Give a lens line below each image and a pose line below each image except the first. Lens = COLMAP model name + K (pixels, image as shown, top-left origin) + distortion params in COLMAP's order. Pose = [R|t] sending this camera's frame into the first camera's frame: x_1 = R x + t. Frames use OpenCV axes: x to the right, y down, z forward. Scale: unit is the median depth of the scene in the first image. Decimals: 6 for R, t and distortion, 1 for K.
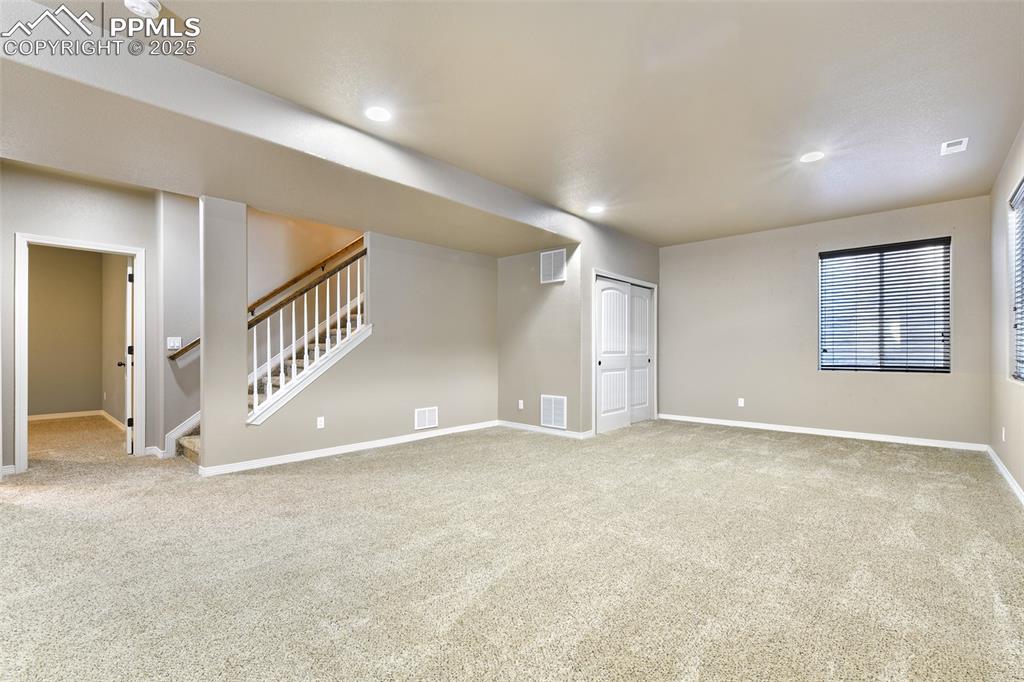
lens RADIAL K [[455.7, 0, 514.7], [0, 455.7, 346.1], [0, 0, 1]] dist [0.005151, -0.000742]
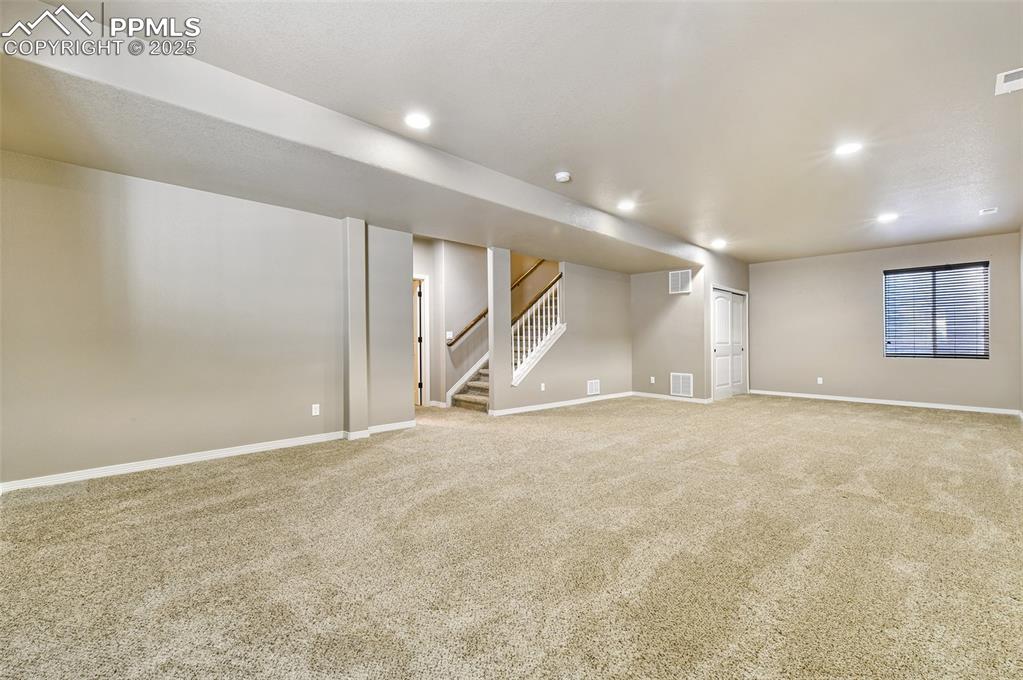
lens RADIAL K [[428.6, 0, 508.5], [0, 428.6, 330.8], [0, 0, 1]] dist [0.004825, 0.000093]
pose [[0.995956, 0.003230, -0.089786, -0.340346], [-0.004520, 0.999889, -0.014177, -0.001767], [0.089731, 0.014526, 0.995860, -0.385158]]
